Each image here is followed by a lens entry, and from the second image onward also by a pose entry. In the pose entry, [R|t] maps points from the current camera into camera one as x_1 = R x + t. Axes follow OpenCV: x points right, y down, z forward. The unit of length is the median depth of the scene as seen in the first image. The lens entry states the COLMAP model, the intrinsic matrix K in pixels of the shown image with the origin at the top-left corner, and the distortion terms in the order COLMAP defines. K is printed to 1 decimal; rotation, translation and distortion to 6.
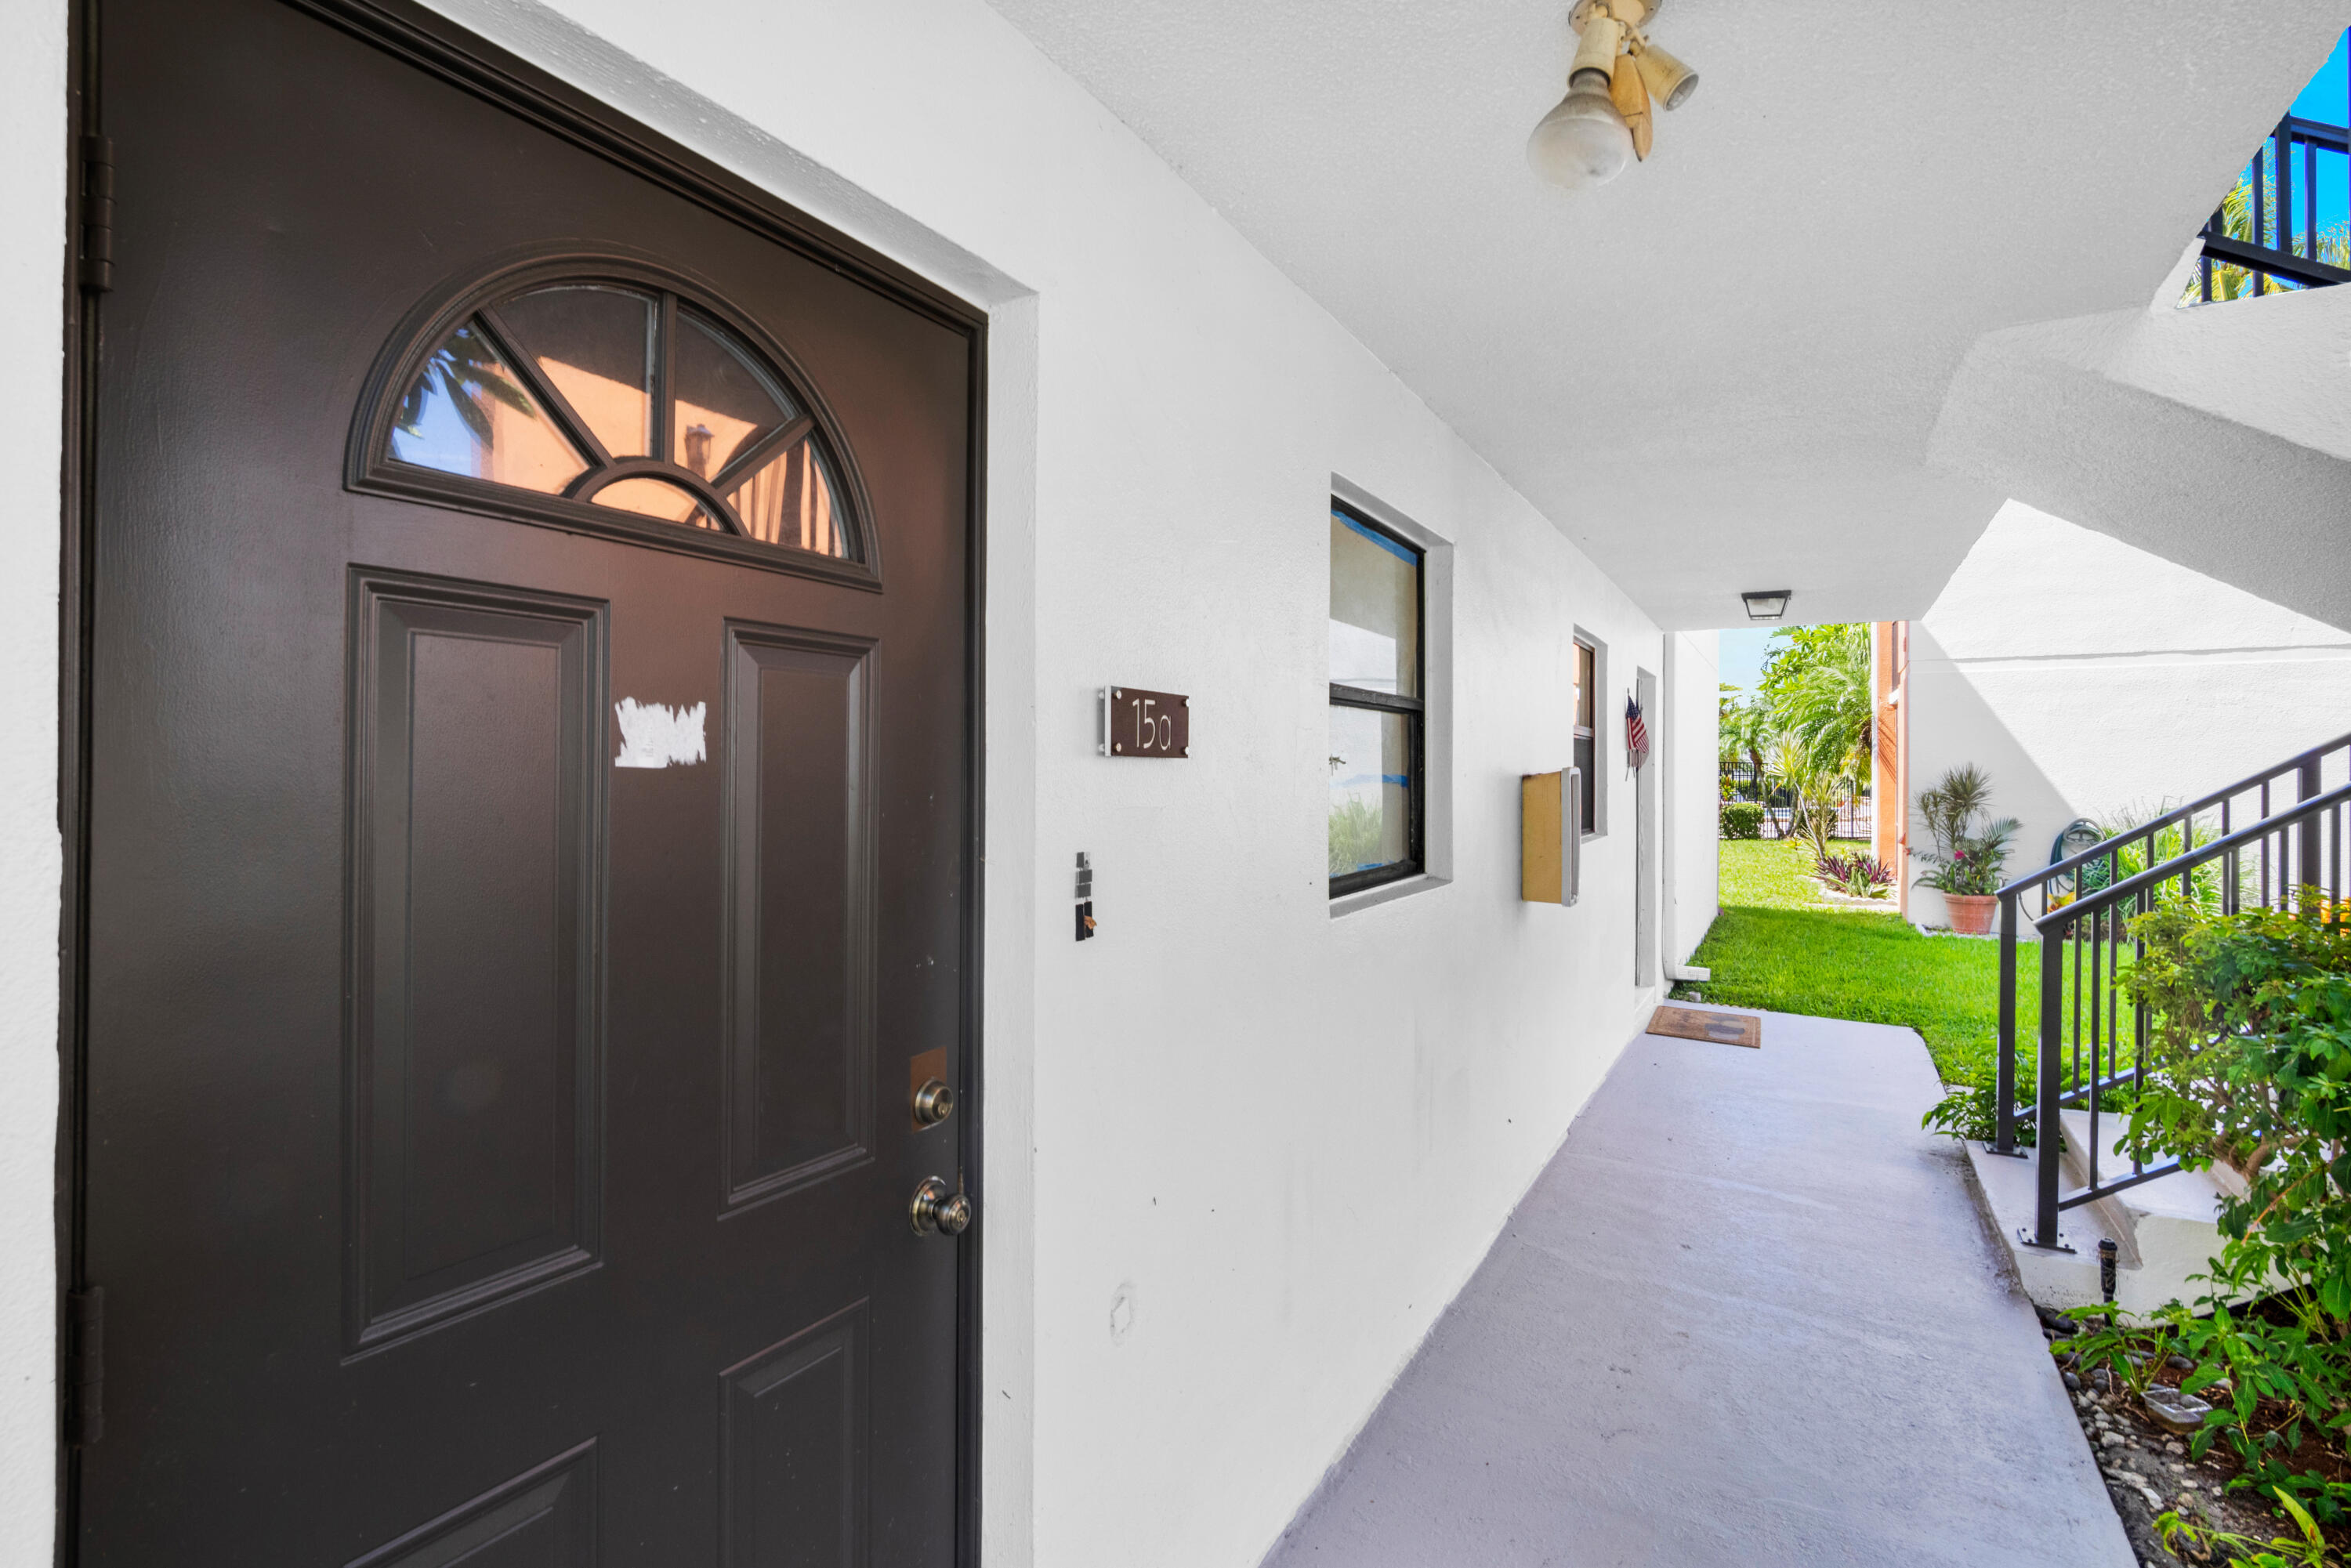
lens RADIAL K [[1099.4, 0, 1164.0], [0, 1099.4, 772.2], [0, 0, 1]] dist [-0.025963, 0.001474]
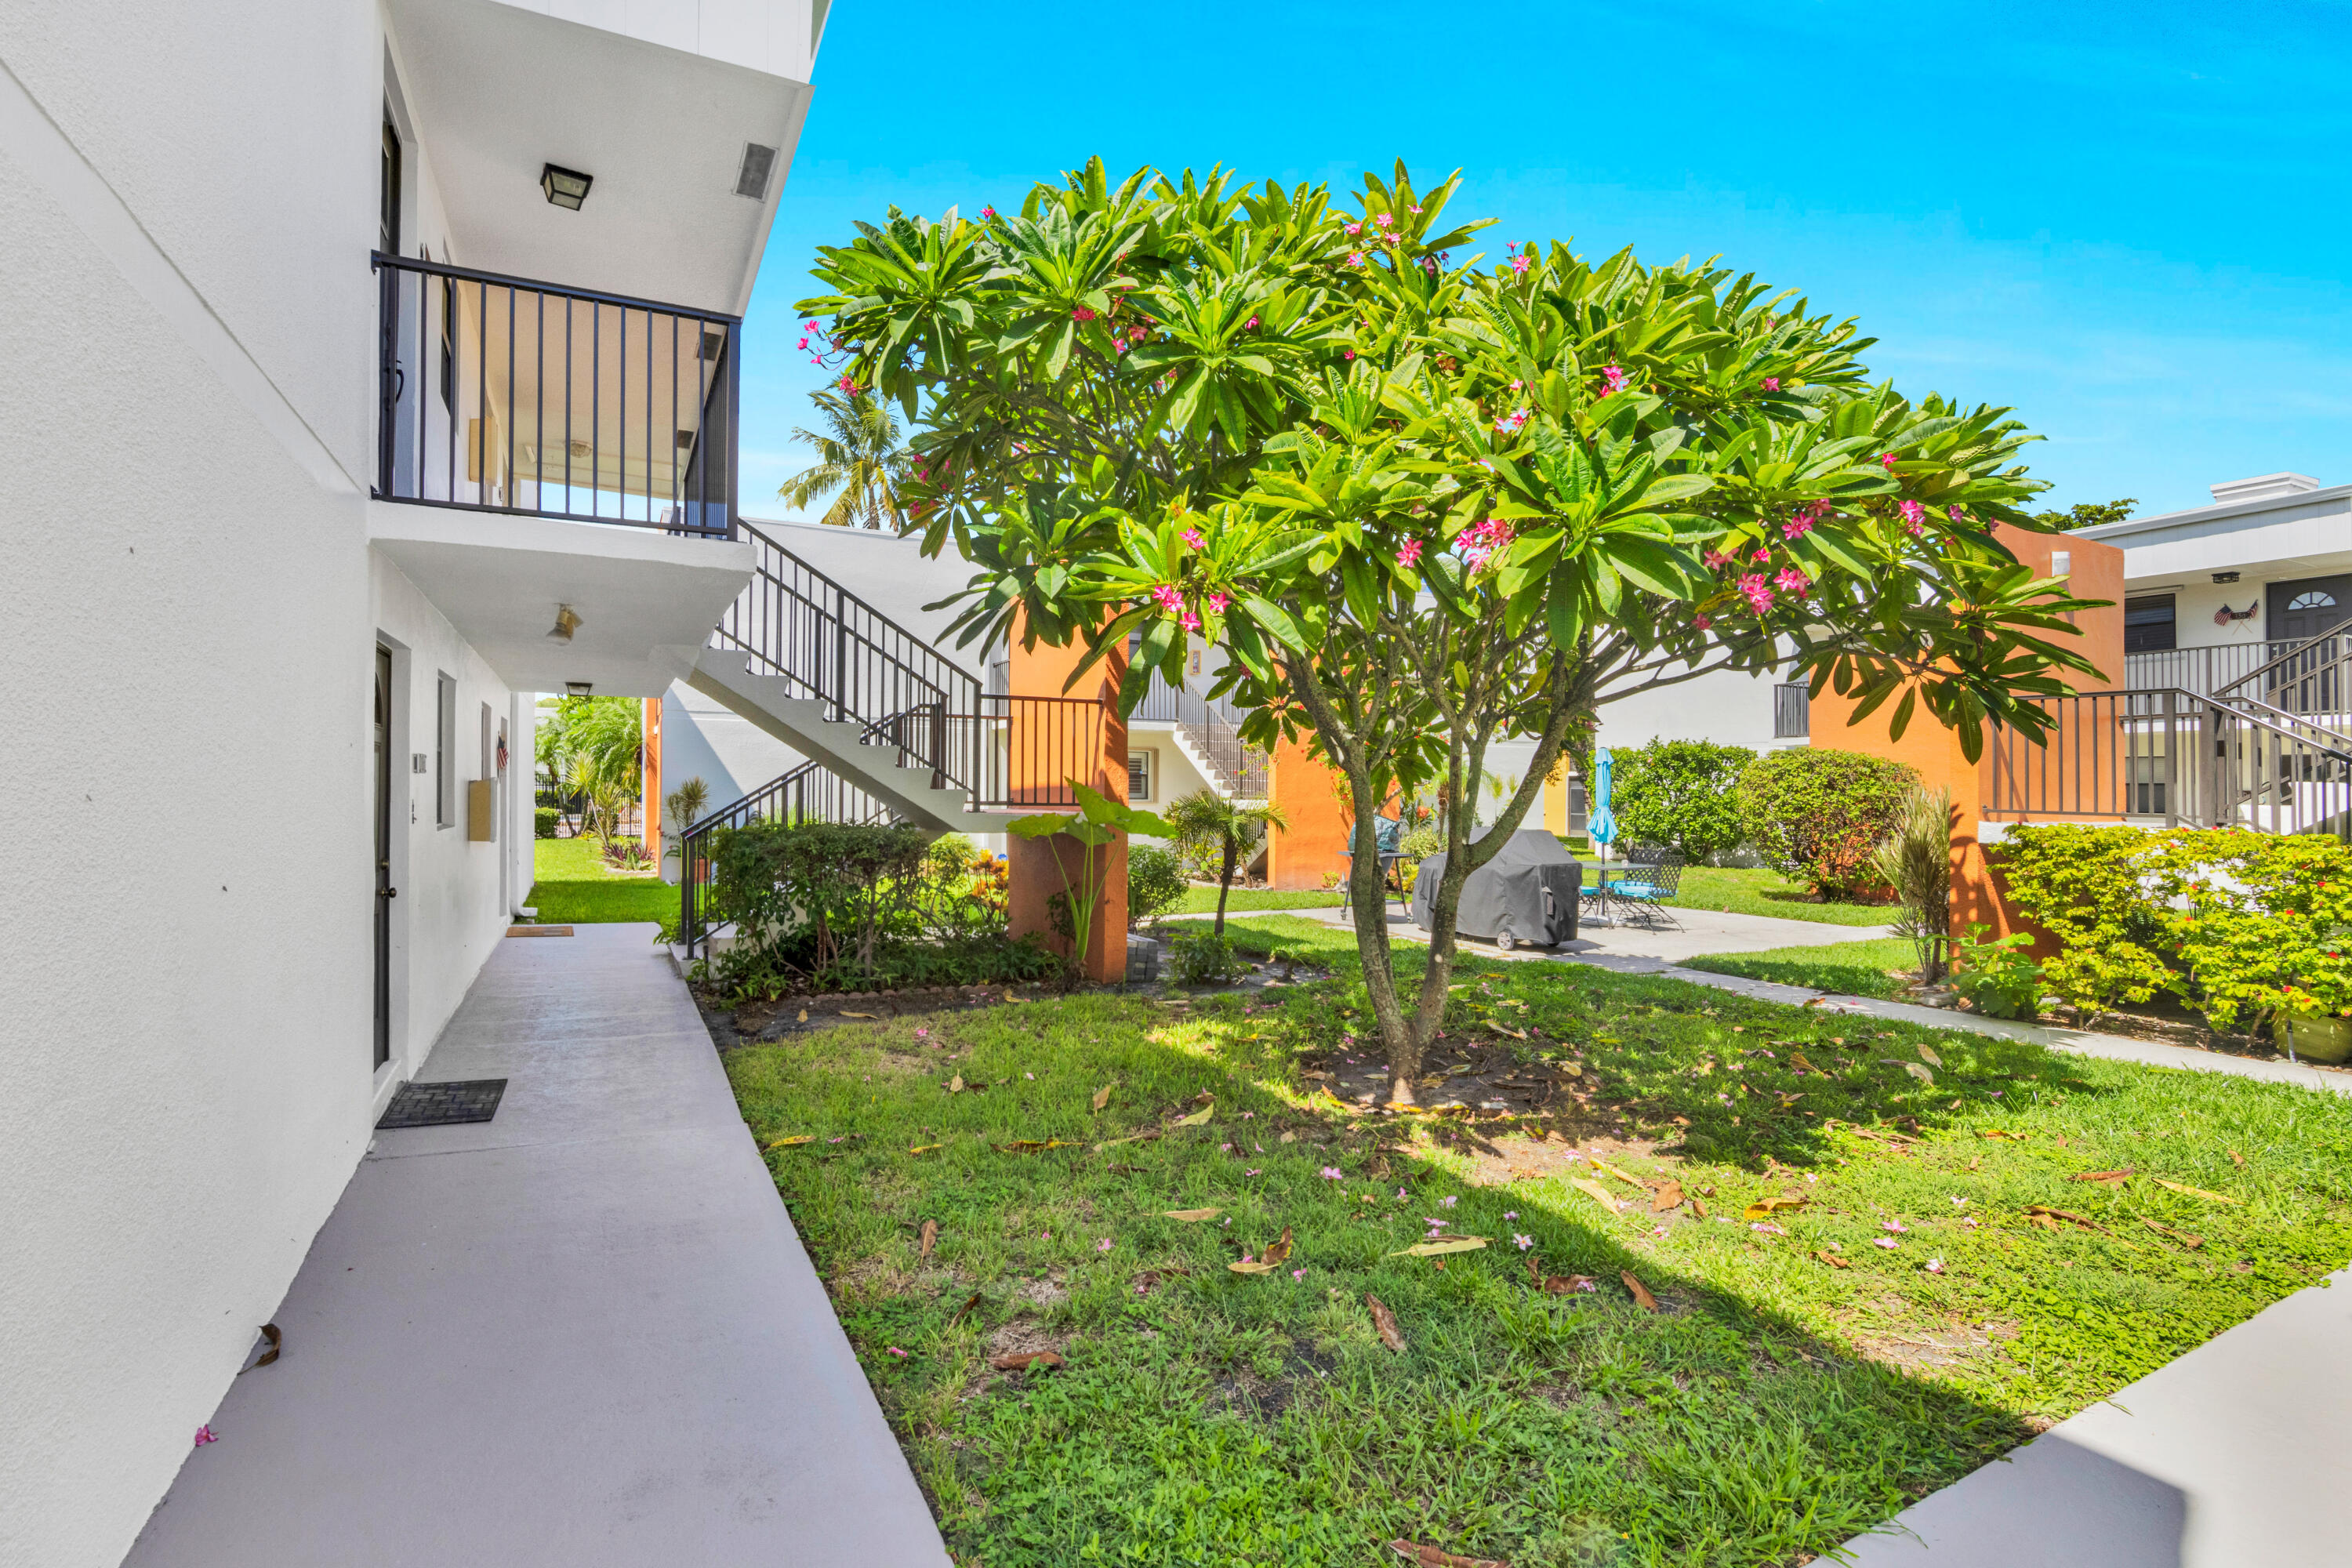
lens RADIAL K [[1099.9, 0, 1169.9], [0, 1099.9, 783.8], [0, 0, 1]] dist [-0.025963, 0.001474]
pose [[0.523900, 0.006335, 0.851756, -0.200457], [-0.005573, 0.999976, -0.004009, 0.003281], [-0.851762, -0.002647, 0.523923, -0.331094]]
